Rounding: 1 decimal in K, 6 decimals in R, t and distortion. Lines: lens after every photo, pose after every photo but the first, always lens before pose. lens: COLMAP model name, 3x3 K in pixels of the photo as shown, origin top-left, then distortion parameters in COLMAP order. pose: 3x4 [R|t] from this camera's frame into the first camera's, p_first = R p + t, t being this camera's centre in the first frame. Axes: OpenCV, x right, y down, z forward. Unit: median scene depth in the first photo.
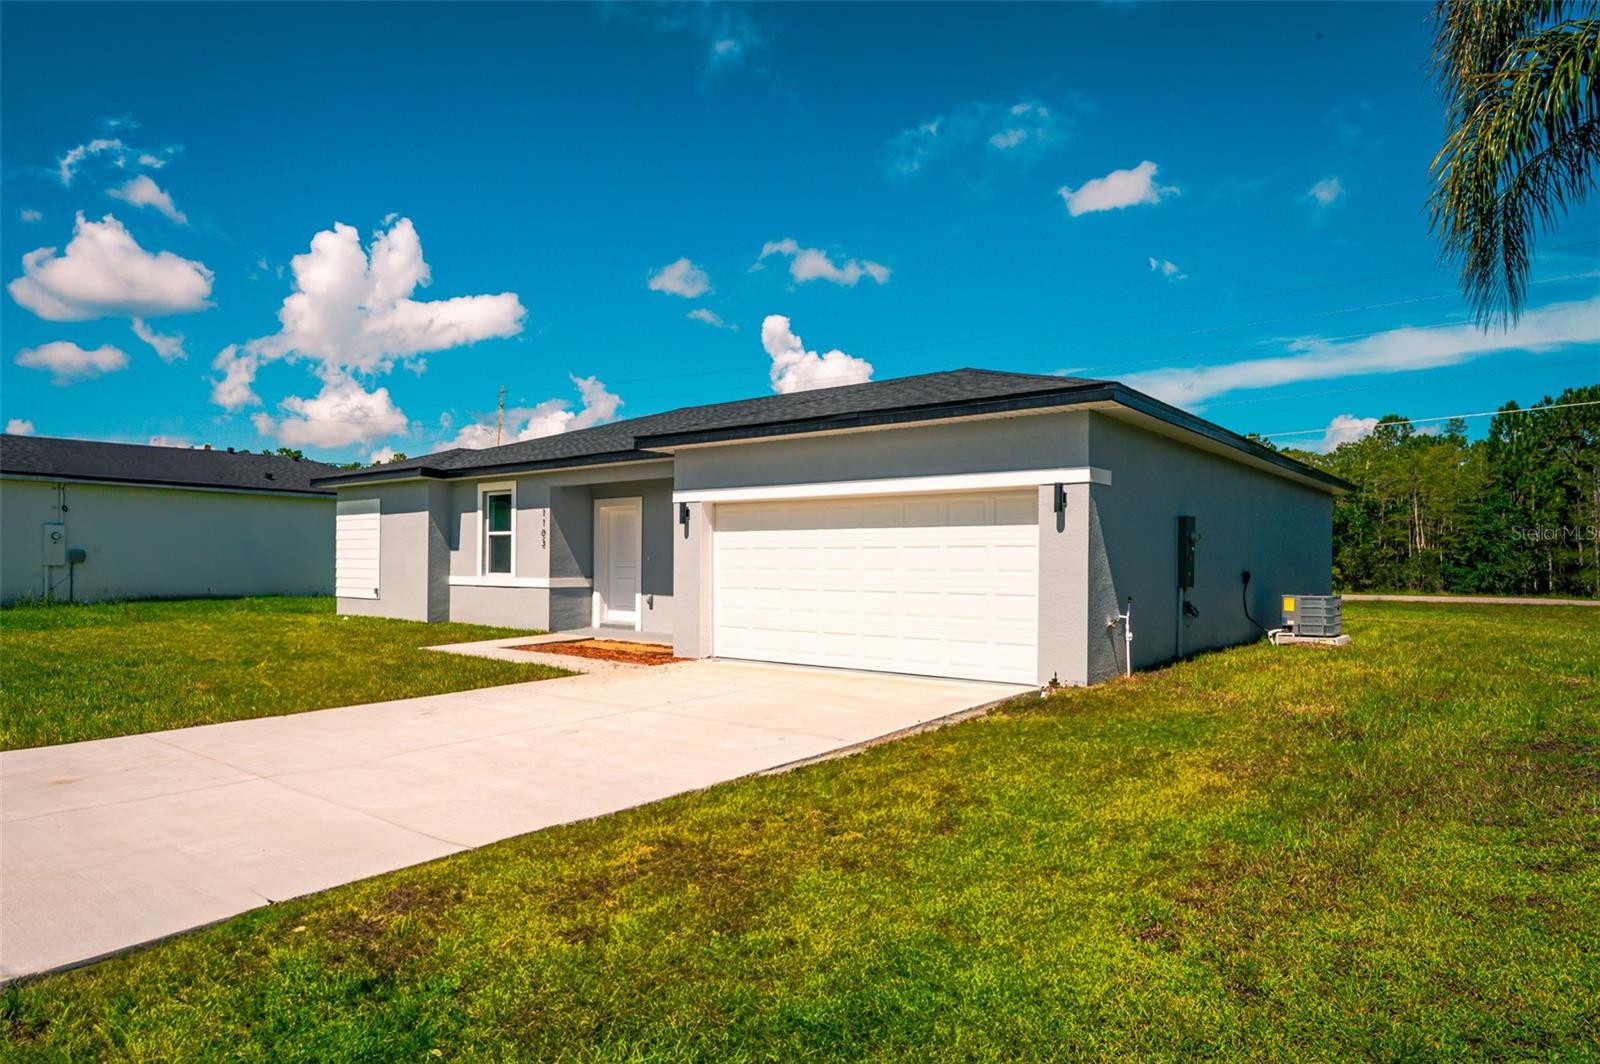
lens RADIAL K [[929.2, 0, 805.3], [0, 929.2, 545.0], [0, 0, 1]] dist [-0.043501, -0.000388]
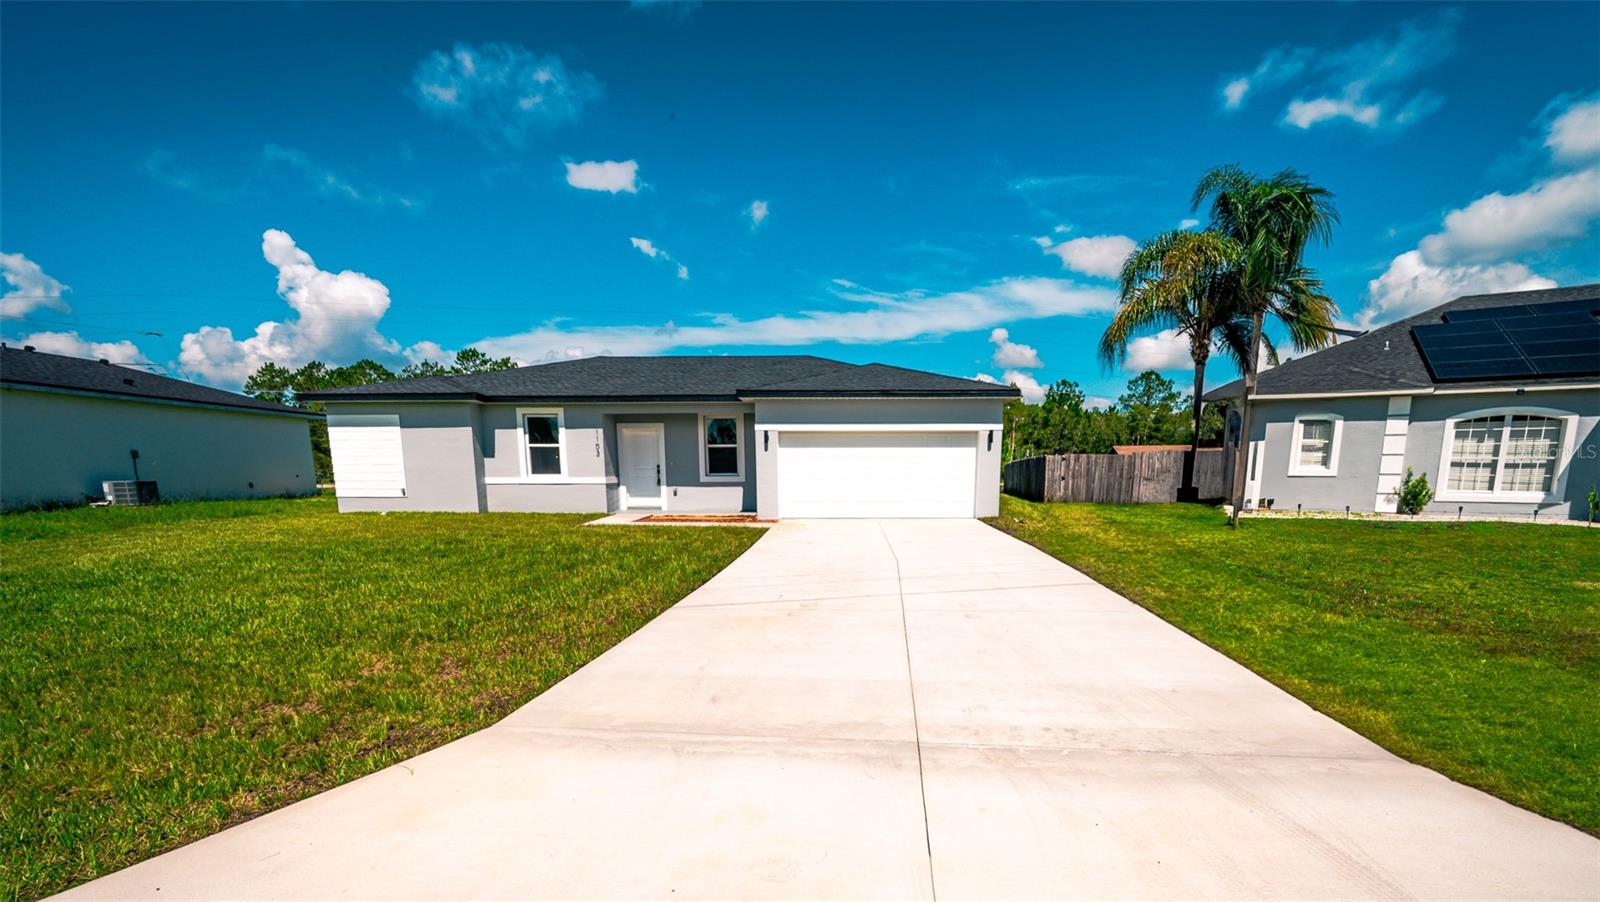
lens RADIAL K [[662.6, 0, 835.7], [0, 662.6, 563.6], [0, 0, 1]] dist [0.015028, -0.024582]
pose [[0.804245, -0.090341, 0.587392, -0.589316], [-0.006205, 0.987048, 0.160303, 0.000045], [-0.594266, -0.132568, 0.793268, -0.077584]]
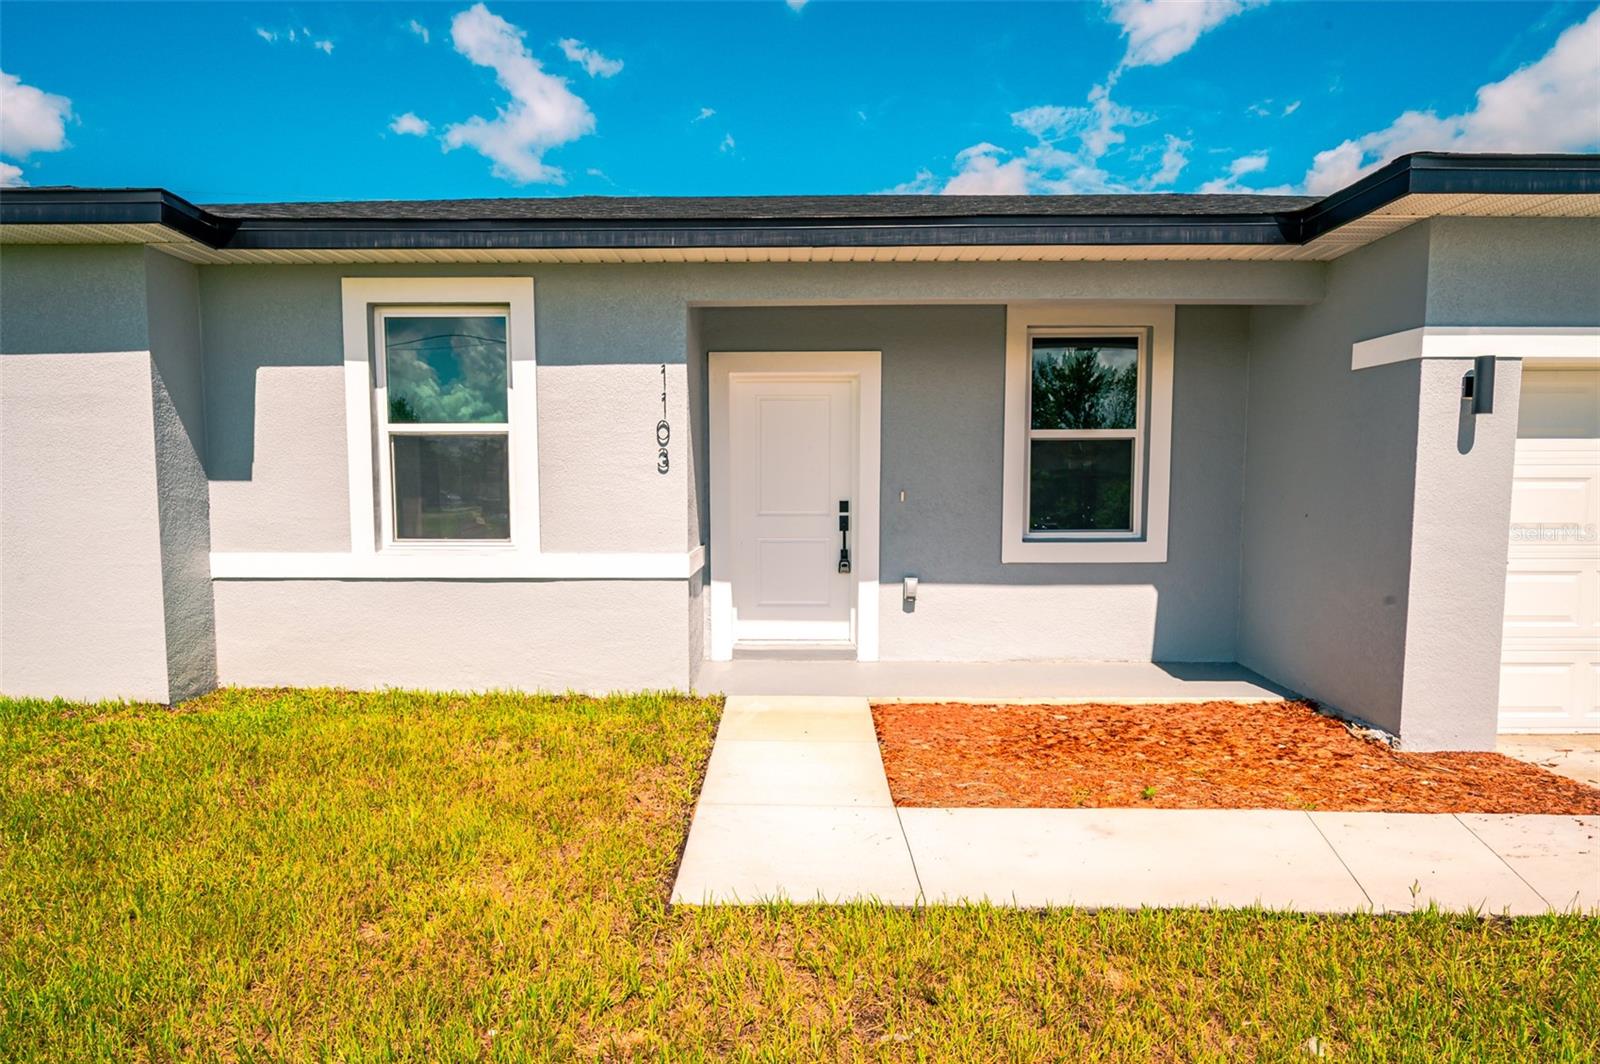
lens RADIAL K [[897.2, 0, 800.0], [0, 897.2, 532.0], [0, 0, 1]] dist [0.002101, 0.000004]
pose [[0.799221, -0.039891, 0.599712, -0.436712], [-0.007481, 0.997058, 0.076290, -0.000495], [-0.600990, -0.065459, 0.796571, 0.654904]]
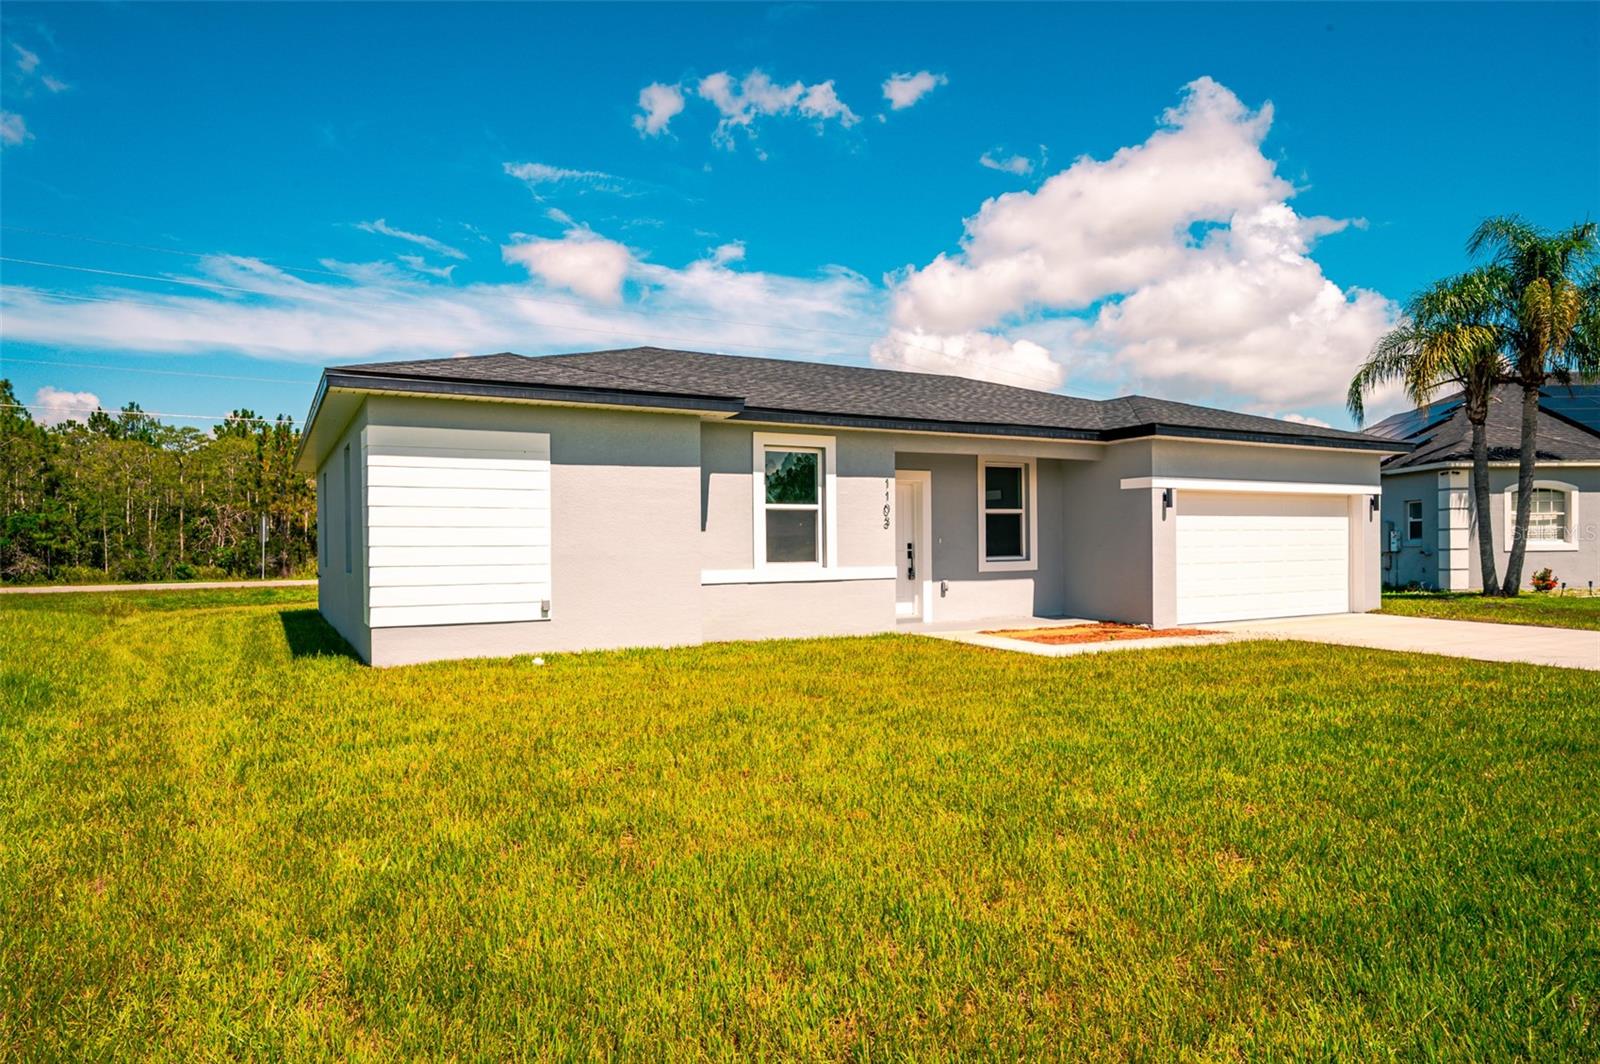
lens RADIAL K [[960.3, 0, 800.0], [0, 960.3, 532.0], [0, 0, 1]] dist [-0.003356, -0.000403]
pose [[0.400519, 0.004625, 0.916277, -1.021572], [-0.005182, 0.999983, -0.002782, 0.008966], [-0.916274, -0.003634, 0.400536, 0.710867]]
